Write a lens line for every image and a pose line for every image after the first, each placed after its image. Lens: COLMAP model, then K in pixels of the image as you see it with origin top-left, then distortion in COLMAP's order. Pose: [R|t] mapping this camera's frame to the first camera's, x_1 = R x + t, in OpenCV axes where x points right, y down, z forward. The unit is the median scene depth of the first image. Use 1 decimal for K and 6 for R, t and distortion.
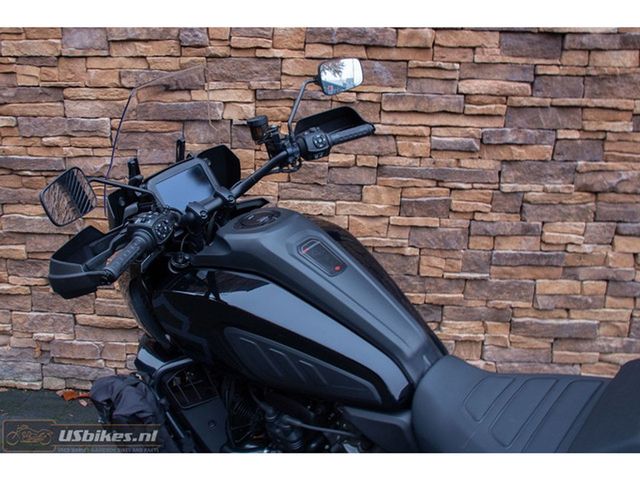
lens RADIAL K [[669.7, 0, 269.9], [0, 669.7, 222.0], [0, 0, 1]] dist [-0.102023, 0.000000]
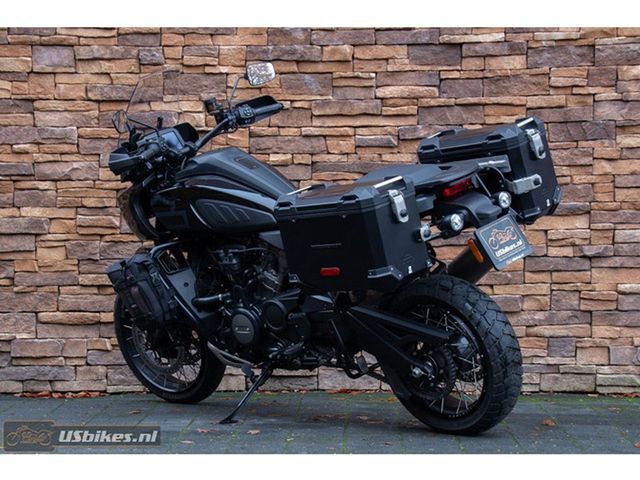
lens RADIAL K [[2088.7, 0, 307.2], [0, 2088.7, 289.5], [0, 0, 1]] dist [0.805341, 0.000000]
pose [[0.998931, -0.023995, 0.039518, 0.003125], [0.031287, 0.980161, -0.195720, 0.867526], [-0.034038, 0.196747, 0.979863, -2.600364]]
